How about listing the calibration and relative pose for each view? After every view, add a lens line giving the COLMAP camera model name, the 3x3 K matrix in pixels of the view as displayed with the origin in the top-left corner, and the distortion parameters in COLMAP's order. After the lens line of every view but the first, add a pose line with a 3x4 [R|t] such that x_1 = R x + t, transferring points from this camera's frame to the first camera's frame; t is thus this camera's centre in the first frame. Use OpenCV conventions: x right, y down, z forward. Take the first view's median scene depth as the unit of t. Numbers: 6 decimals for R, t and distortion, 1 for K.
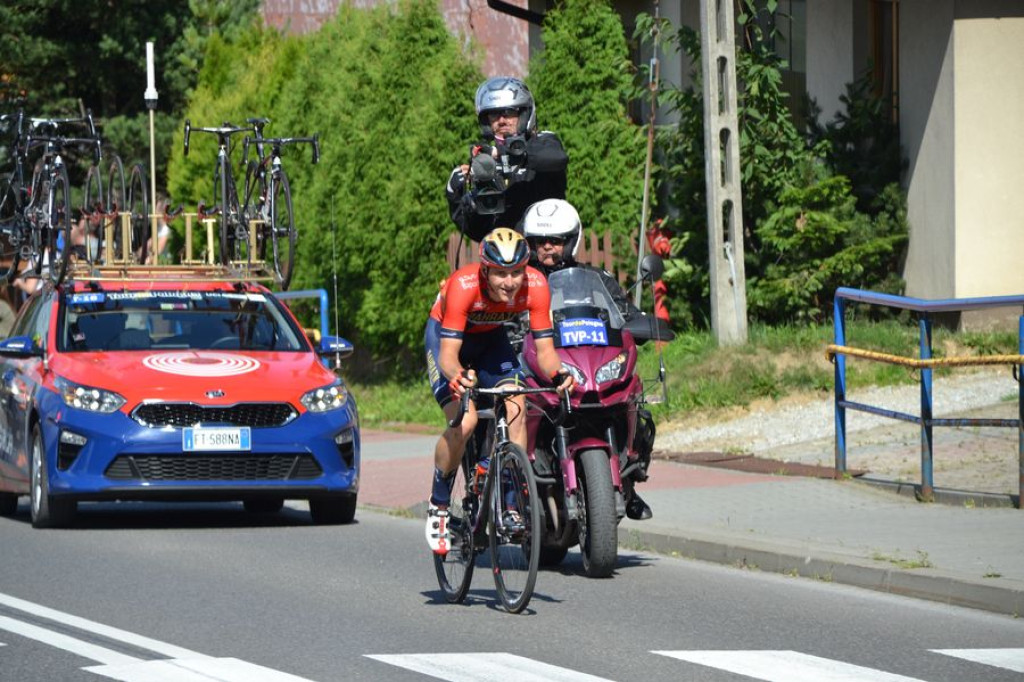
lens RADIAL K [[6587.3, 0, 463.8], [0, 6587.3, 314.7], [0, 0, 1]] dist [2.263658, 0.000000]
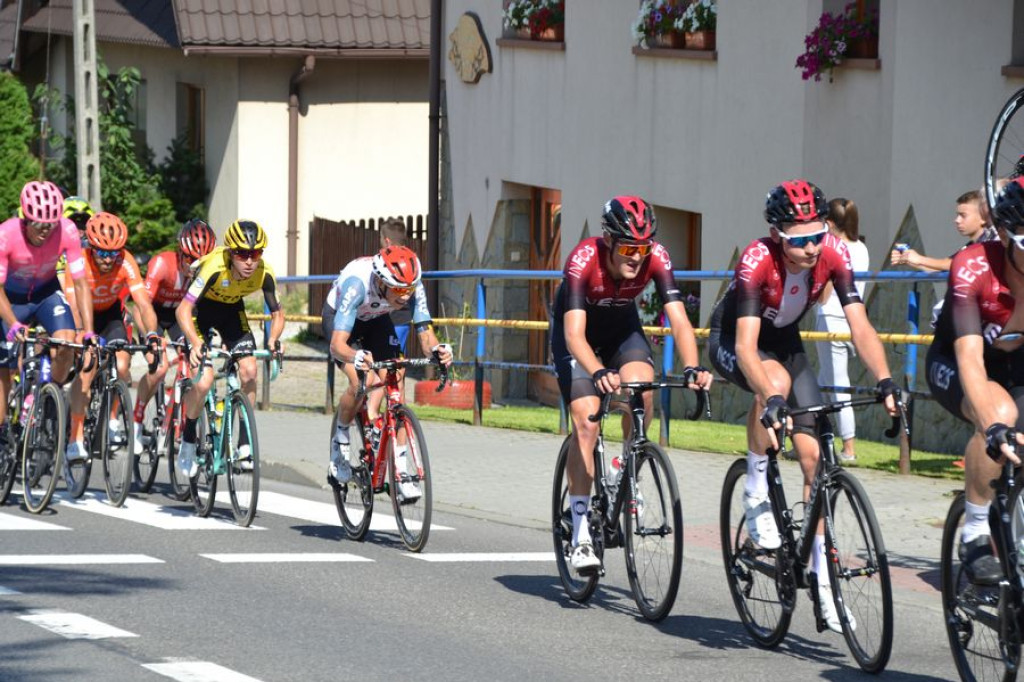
lens RADIAL K [[4754.3, 0, 464.9], [0, 4754.3, 384.0], [0, 0, 1]] dist [1.266207, 0.000000]
pose [[0.994711, 0.027347, 0.099003, 0.016049], [-0.029412, 0.999378, 0.019463, -0.000983], [-0.098409, -0.022272, 0.994897, -0.131062]]
